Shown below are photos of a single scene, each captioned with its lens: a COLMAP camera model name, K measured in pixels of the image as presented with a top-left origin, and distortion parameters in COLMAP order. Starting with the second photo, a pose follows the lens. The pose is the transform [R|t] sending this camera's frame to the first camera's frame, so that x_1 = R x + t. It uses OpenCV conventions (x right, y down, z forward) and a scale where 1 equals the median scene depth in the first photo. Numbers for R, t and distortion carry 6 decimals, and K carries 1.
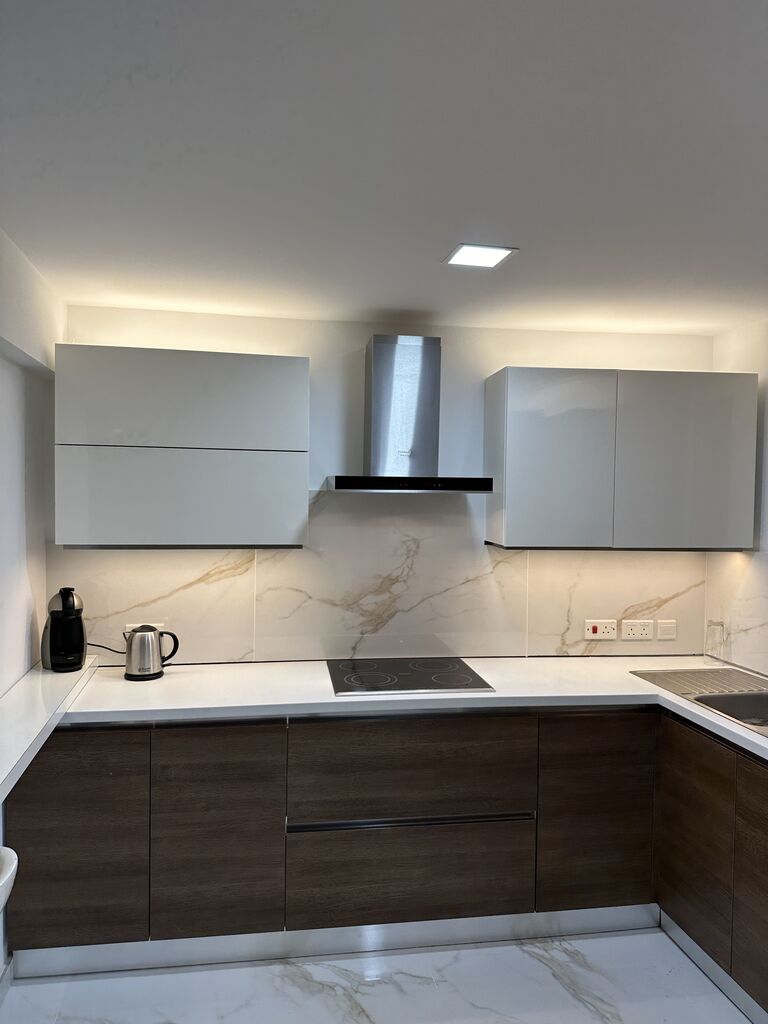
lens RADIAL K [[715.9, 0, 384.0], [0, 715.9, 512.0], [0, 0, 1]] dist [0.065284, -0.059310]
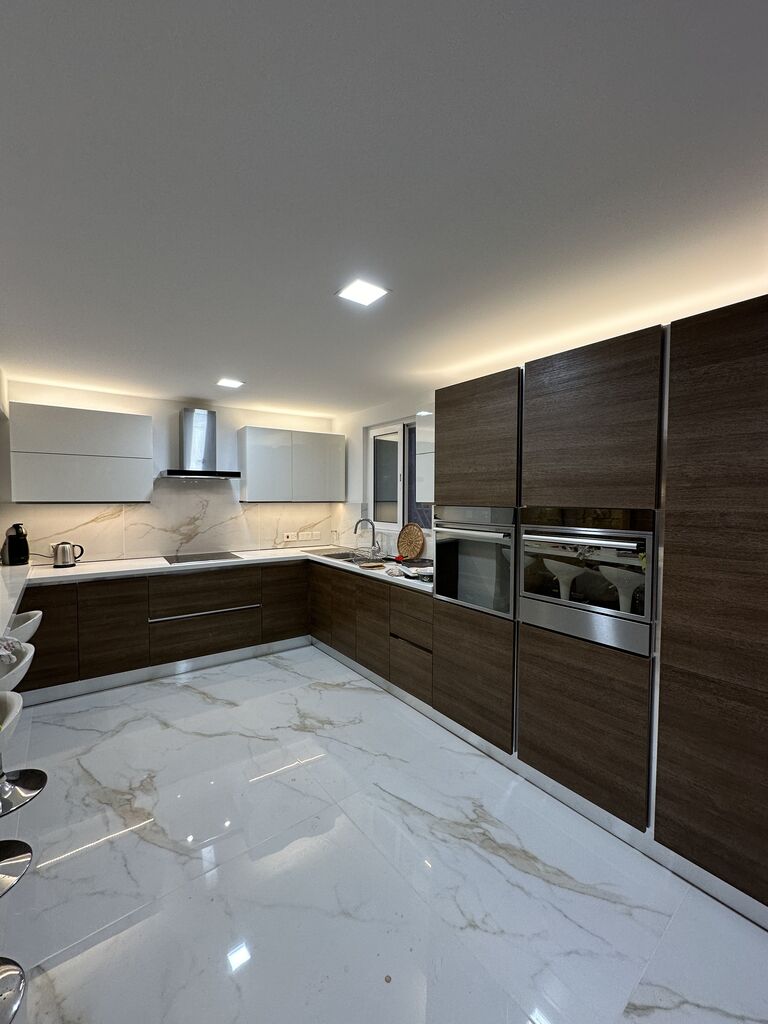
lens RADIAL K [[416.5, 0, 384.0], [0, 416.5, 512.0], [0, 0, 1]] dist [-0.001751, -0.000205]
pose [[0.898922, -0.026745, 0.437291, -0.029343], [0.023285, 0.999641, 0.013273, 0.077061], [-0.437489, -0.001749, 0.899222, -0.448072]]
